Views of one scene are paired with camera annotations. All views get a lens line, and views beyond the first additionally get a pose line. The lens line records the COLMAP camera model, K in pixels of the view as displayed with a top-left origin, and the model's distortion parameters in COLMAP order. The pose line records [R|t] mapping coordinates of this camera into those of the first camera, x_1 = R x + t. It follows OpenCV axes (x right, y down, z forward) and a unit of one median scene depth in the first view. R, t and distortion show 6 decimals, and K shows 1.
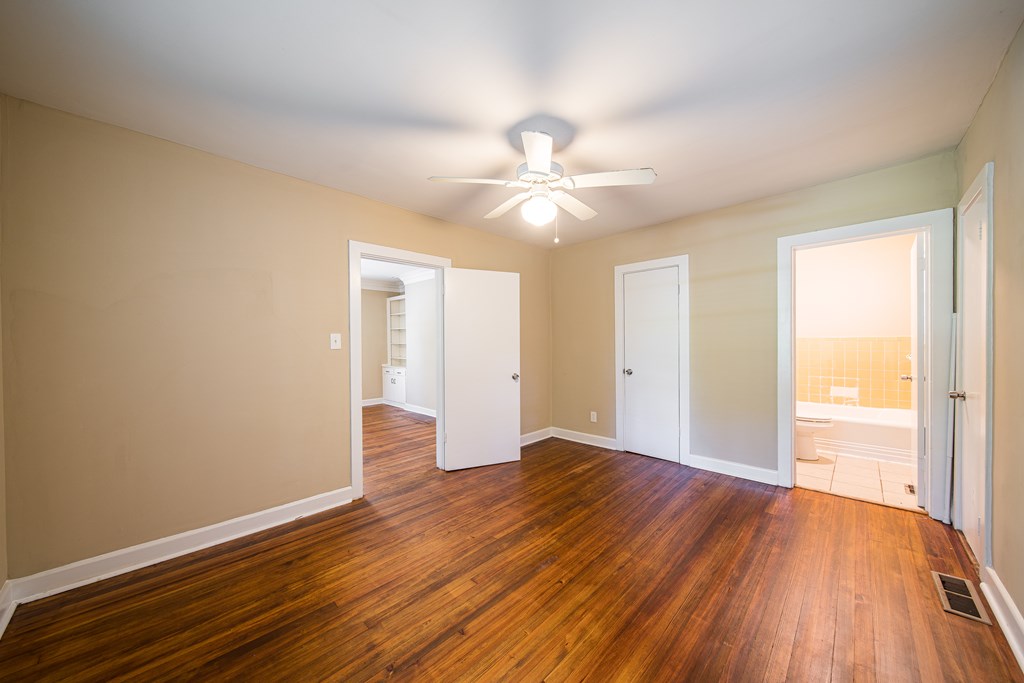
lens RADIAL K [[356.4, 0, 513.2], [0, 356.4, 344.1], [0, 0, 1]] dist [-0.000750, -0.000111]
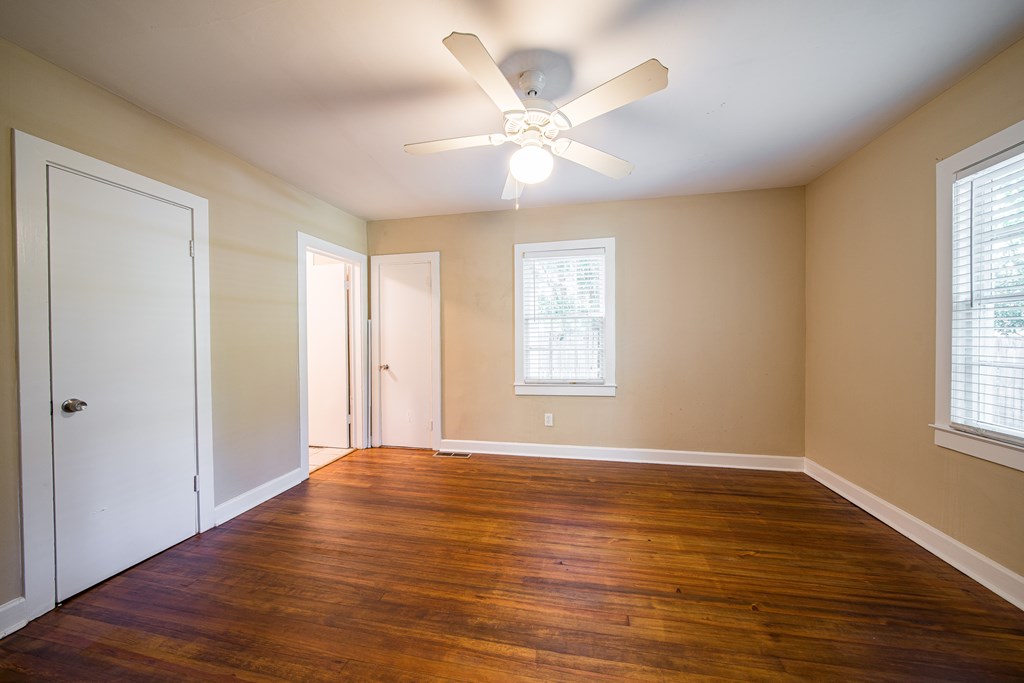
lens RADIAL K [[356.4, 0, 513.2], [0, 356.4, 344.1], [0, 0, 1]] dist [-0.000750, -0.000111]
pose [[-0.542837, 0.000119, 0.839838, -0.485088], [0.024116, 0.999590, 0.015446, 0.016997], [-0.839492, 0.028638, -0.542617, 1.231727]]
